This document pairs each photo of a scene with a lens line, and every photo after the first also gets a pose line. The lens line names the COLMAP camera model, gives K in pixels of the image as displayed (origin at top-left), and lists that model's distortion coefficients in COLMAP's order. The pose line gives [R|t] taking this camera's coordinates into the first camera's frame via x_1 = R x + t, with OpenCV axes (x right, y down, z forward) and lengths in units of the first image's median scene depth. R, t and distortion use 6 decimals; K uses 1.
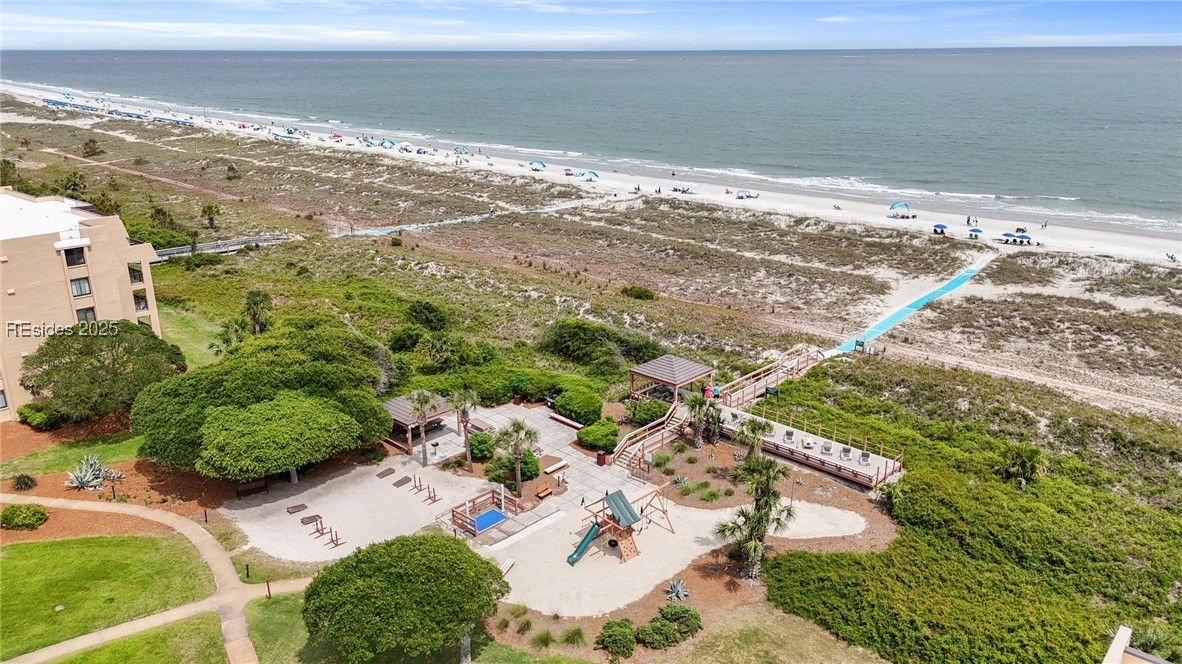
lens RADIAL K [[856.6, 0, 591.0], [0, 856.6, 332.0], [0, 0, 1]] dist [0.000791, -0.000659]
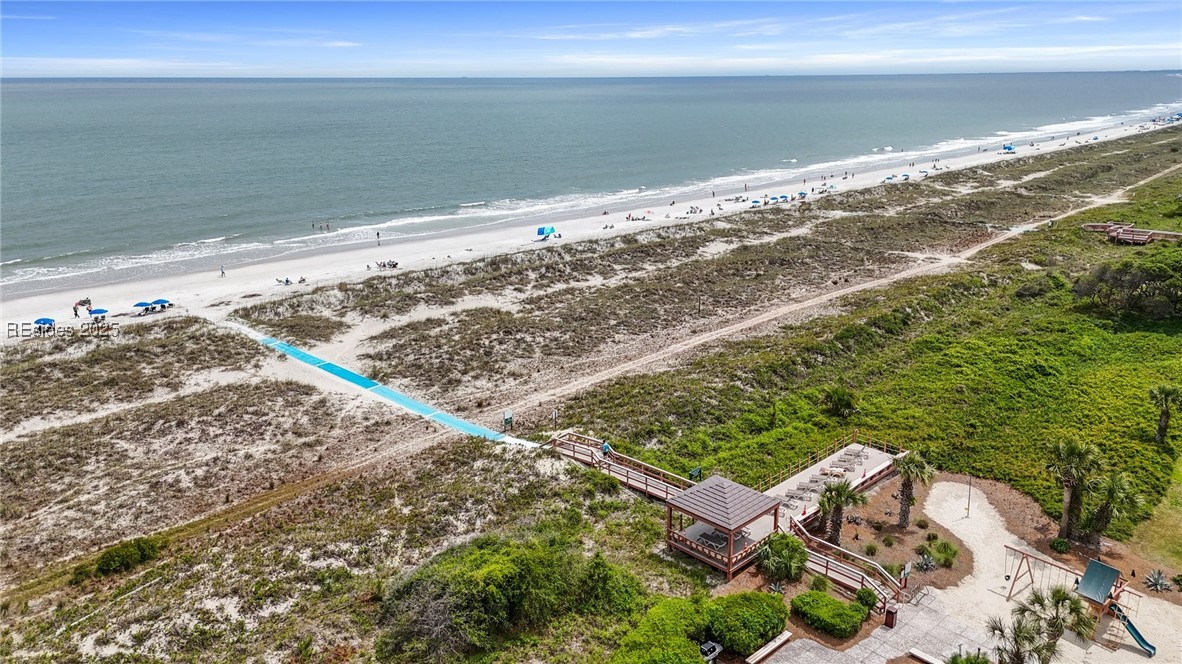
lens RADIAL K [[856.6, 0, 591.0], [0, 856.6, 332.0], [0, 0, 1]] dist [0.000791, -0.000659]
pose [[0.013328, -0.264666, 0.964248, -0.400812], [0.314063, 0.916640, 0.247257, -0.212084], [-0.949309, 0.299539, 0.095338, 0.703855]]
